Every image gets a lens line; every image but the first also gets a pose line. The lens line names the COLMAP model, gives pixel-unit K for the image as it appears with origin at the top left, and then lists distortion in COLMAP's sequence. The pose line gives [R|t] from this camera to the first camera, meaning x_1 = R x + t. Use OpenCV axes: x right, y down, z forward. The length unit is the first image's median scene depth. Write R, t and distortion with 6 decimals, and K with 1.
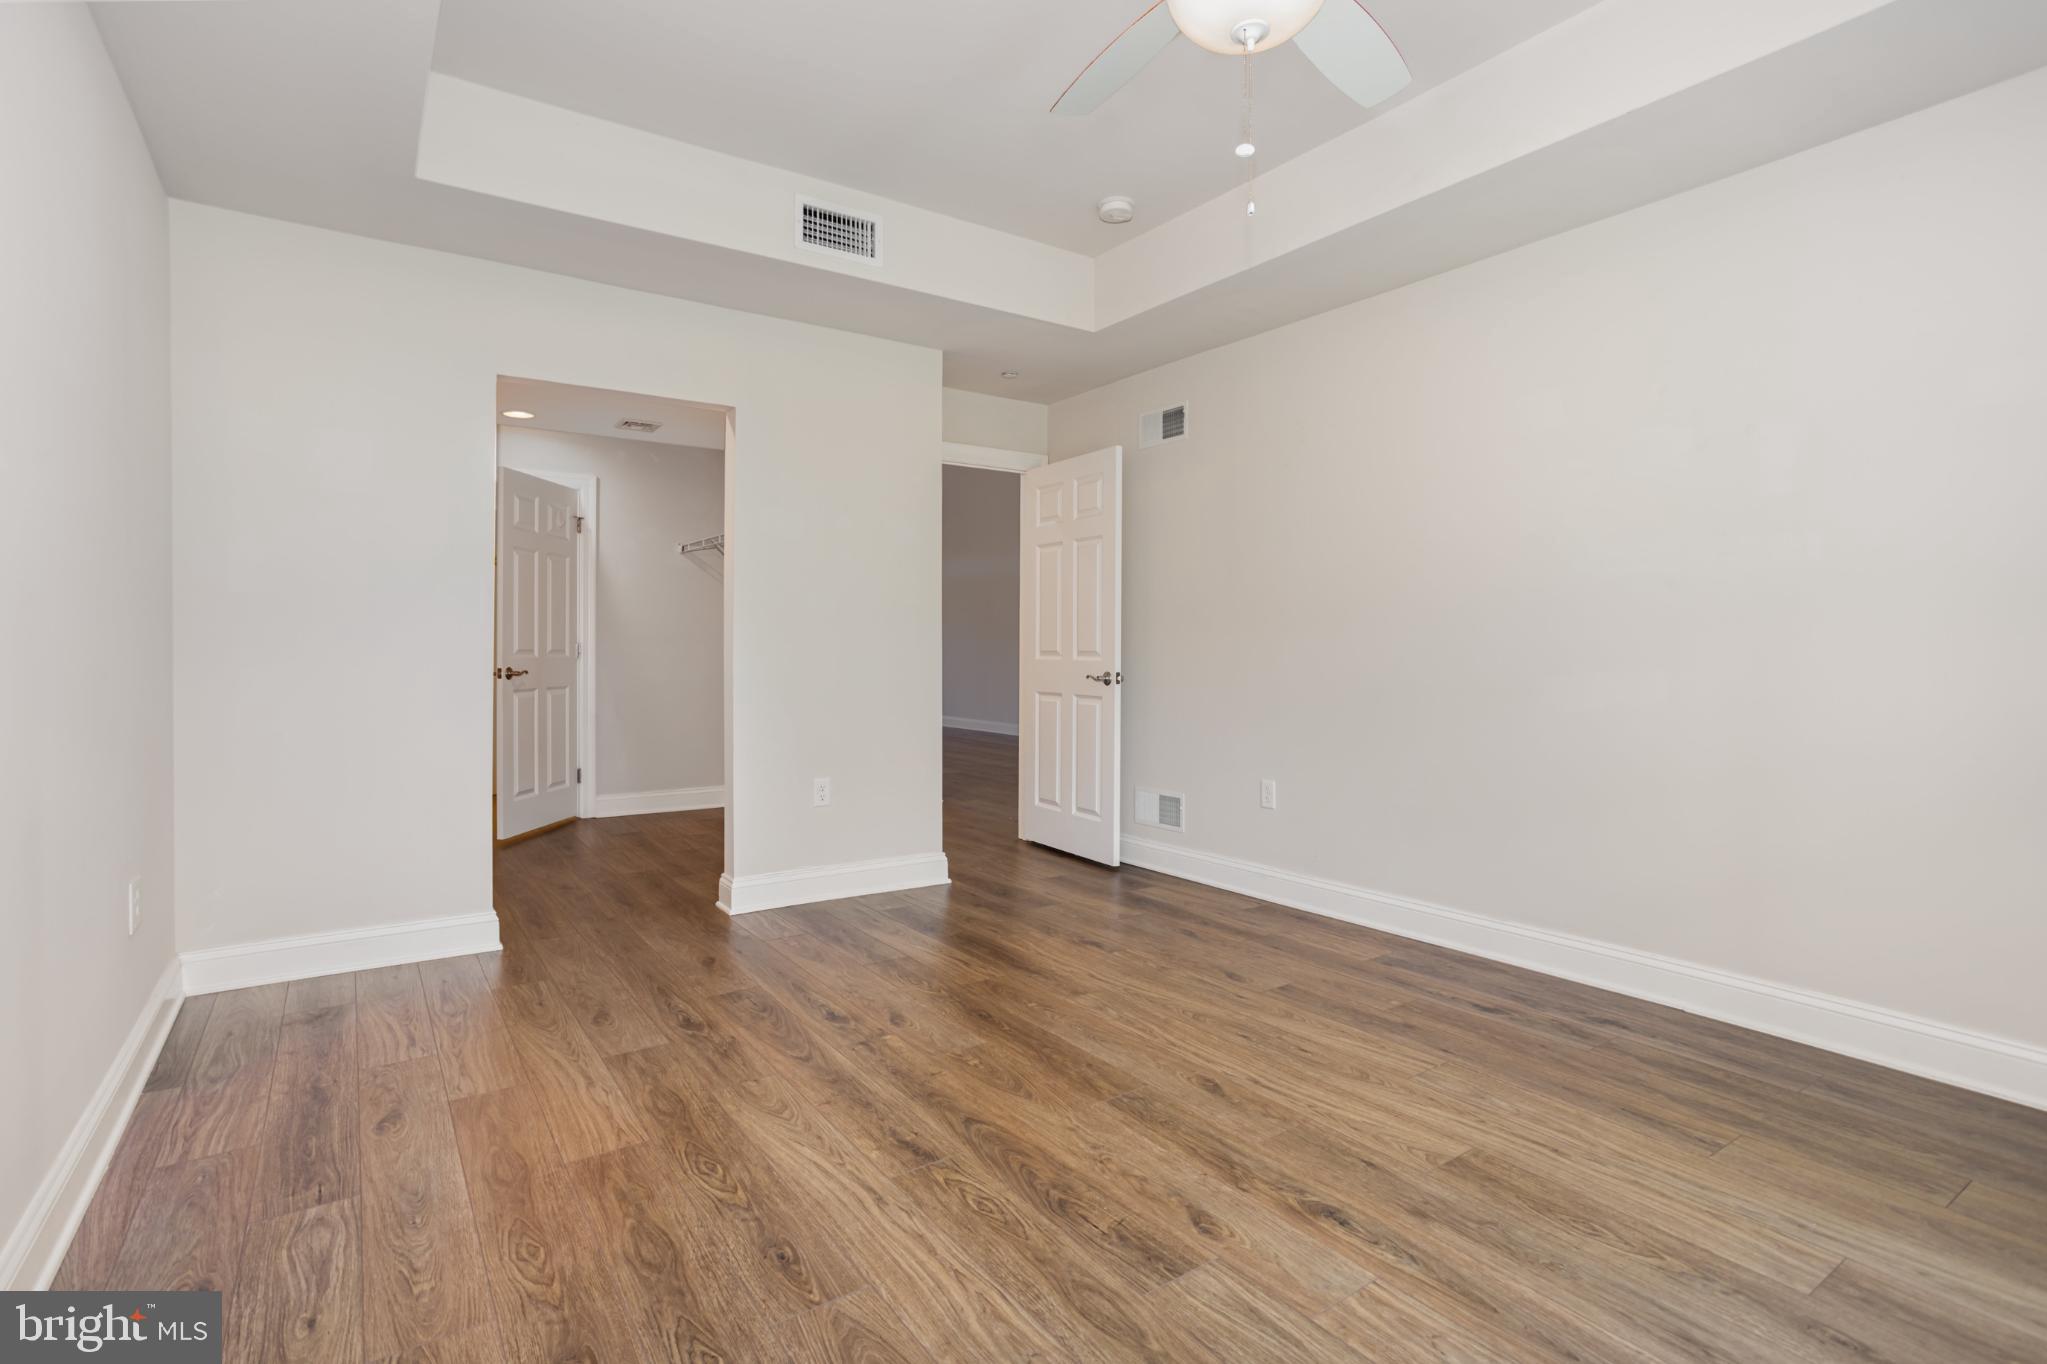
lens RADIAL K [[1002.4, 0, 998.9], [0, 1002.4, 672.4], [0, 0, 1]] dist [-0.047708, 0.031141]
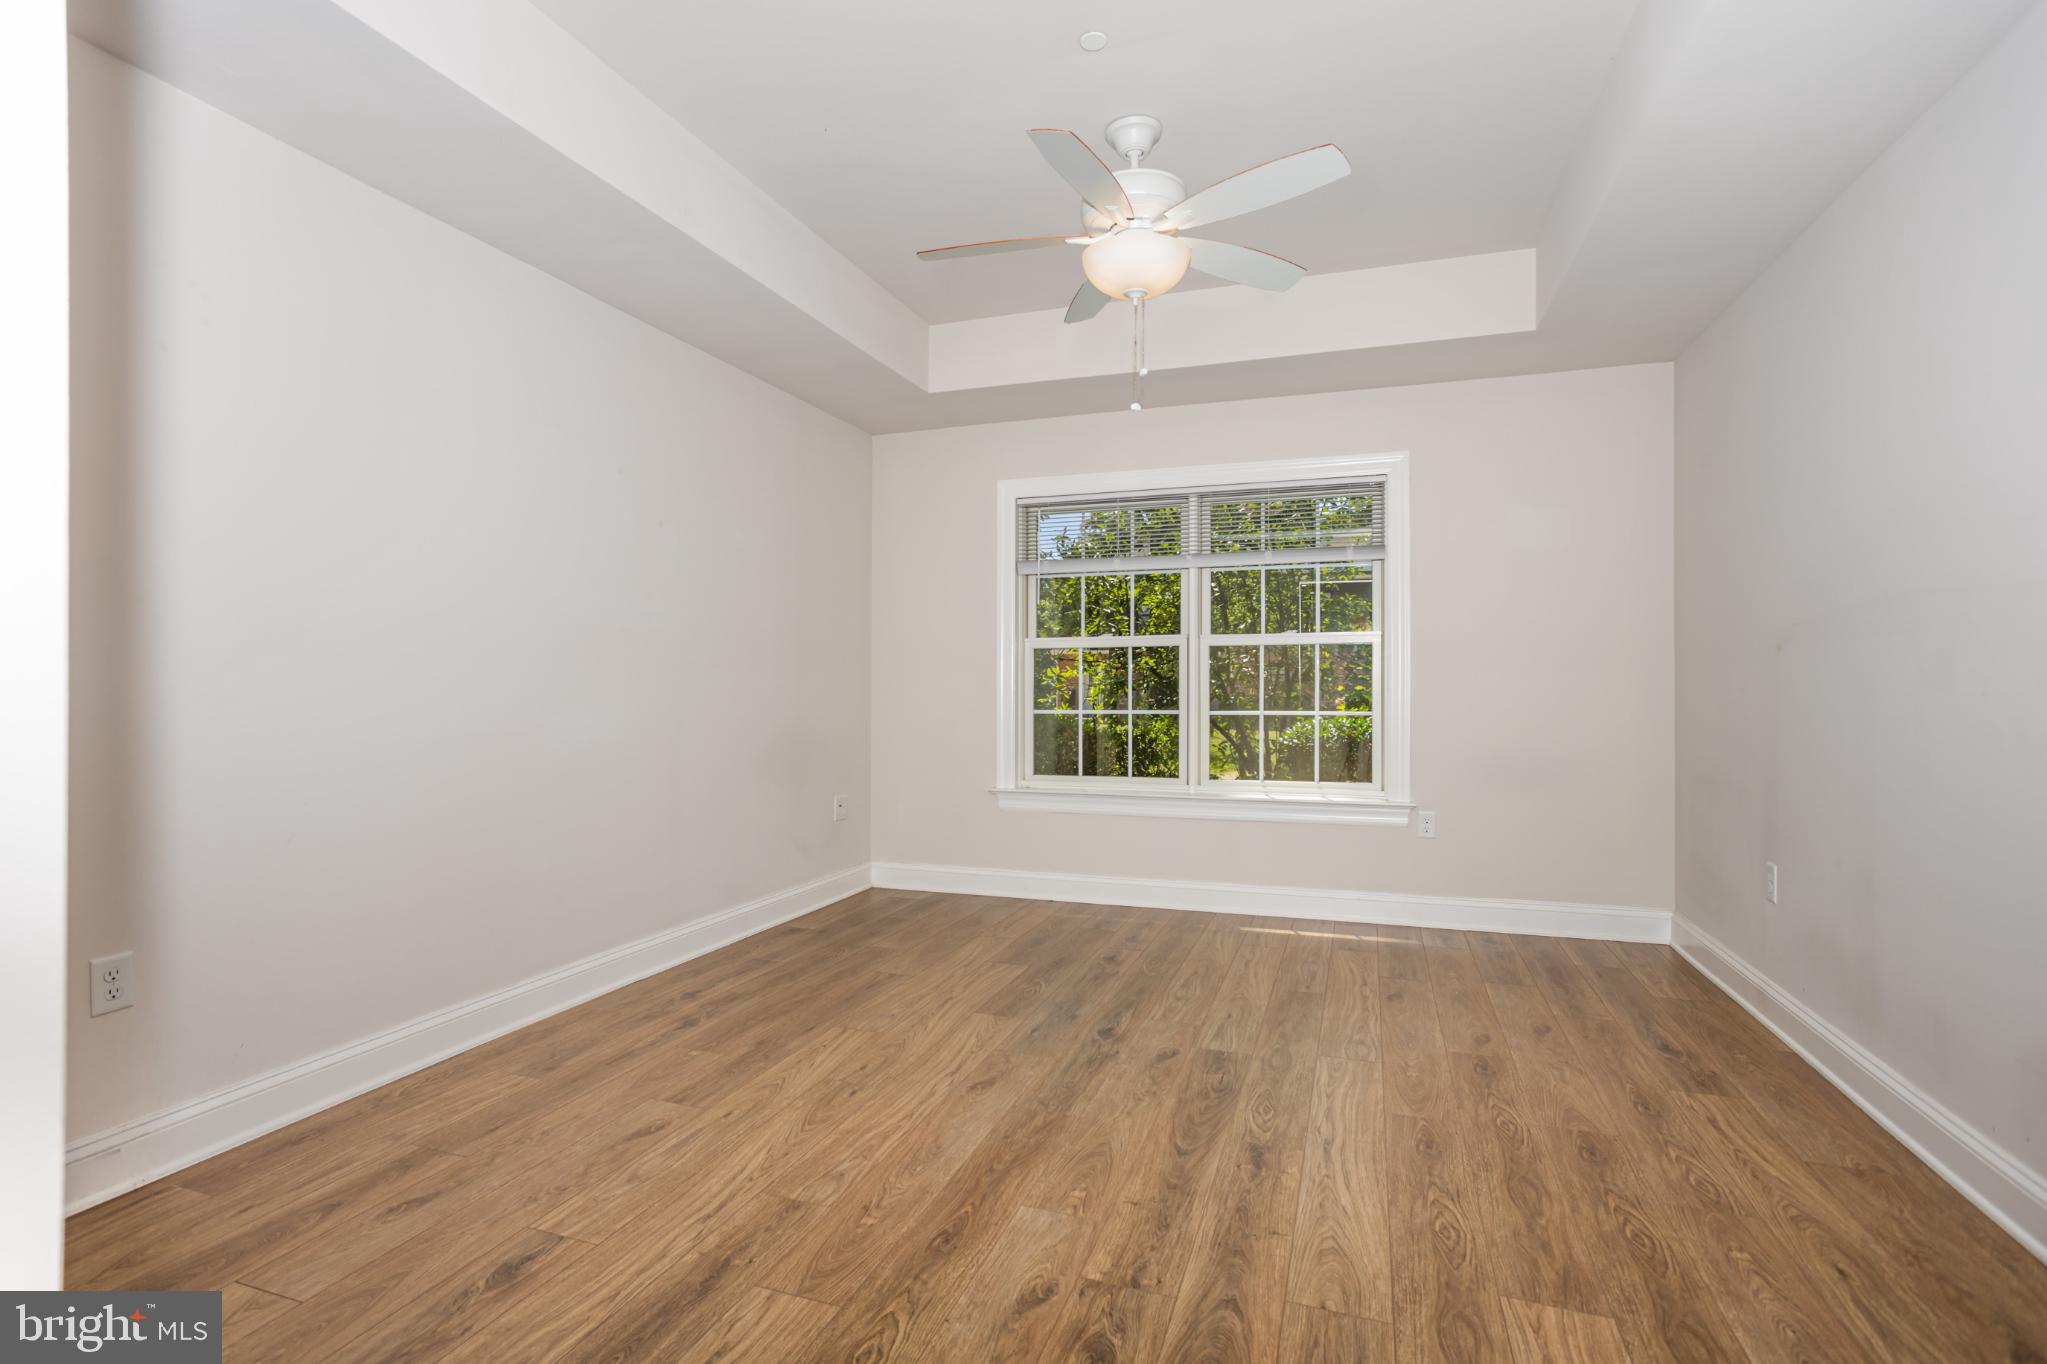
lens RADIAL K [[1002.4, 0, 998.9], [0, 1002.4, 672.4], [0, 0, 1]] dist [-0.047708, 0.031141]
pose [[-0.596375, 0.010115, 0.802642, -0.726801], [0.019144, 0.999815, 0.001624, -0.046709], [-0.802478, 0.016335, -0.596458, 1.721758]]
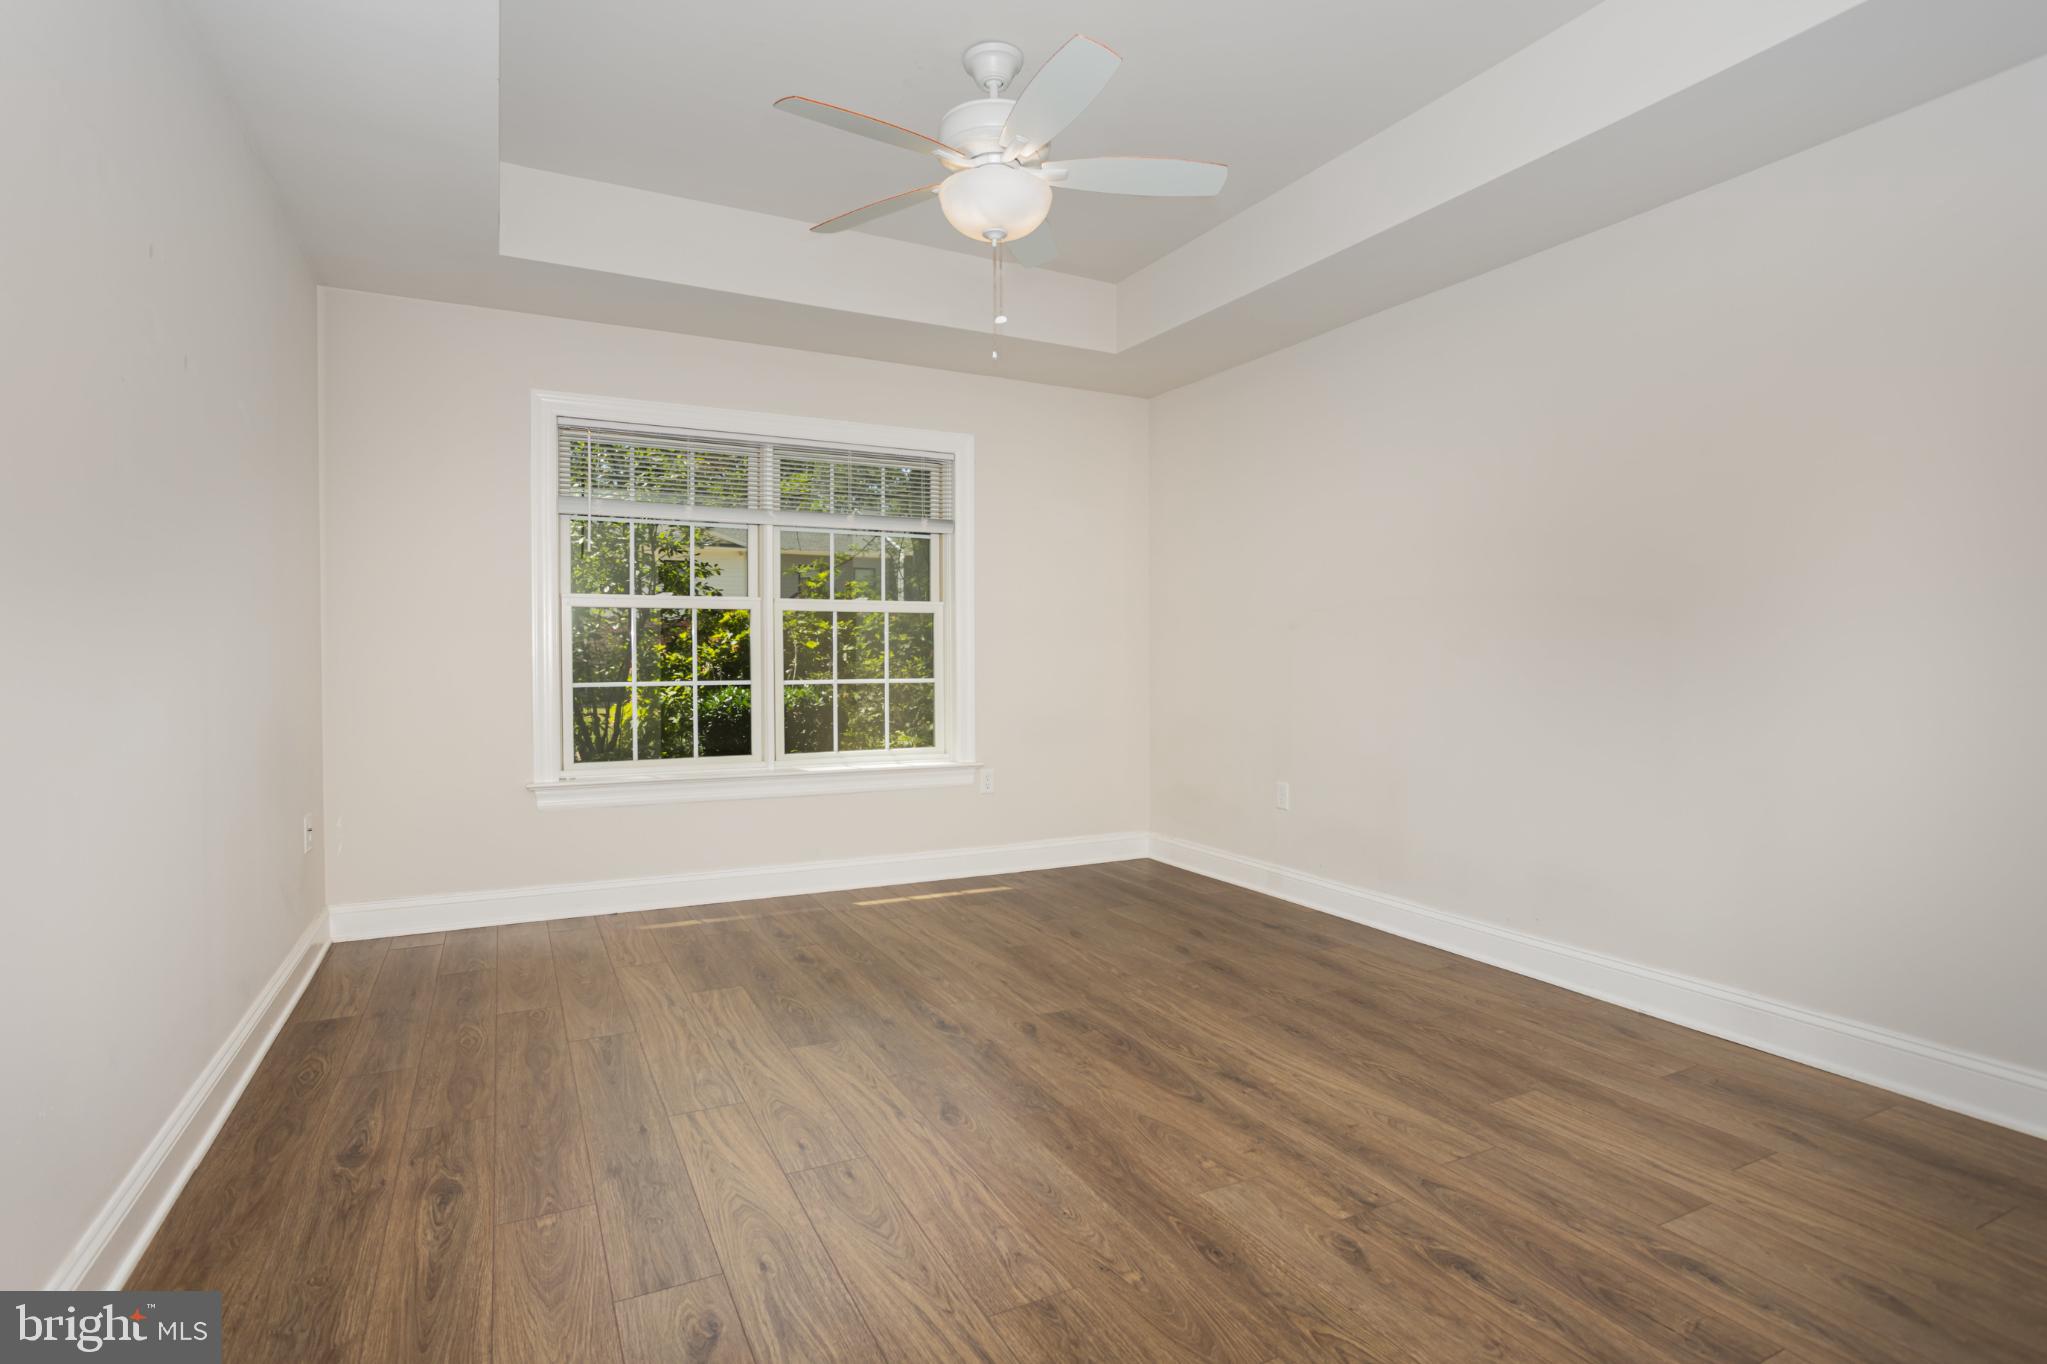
lens RADIAL K [[1013.1, 0, 1019.4], [0, 1013.1, 686.0], [0, 0, 1]] dist [-0.071849, 0.063735]
pose [[-0.995069, -0.006252, 0.098992, 0.056770], [-0.001041, 0.998615, 0.052603, -0.046859], [-0.099184, 0.052241, -0.993697, 2.027697]]
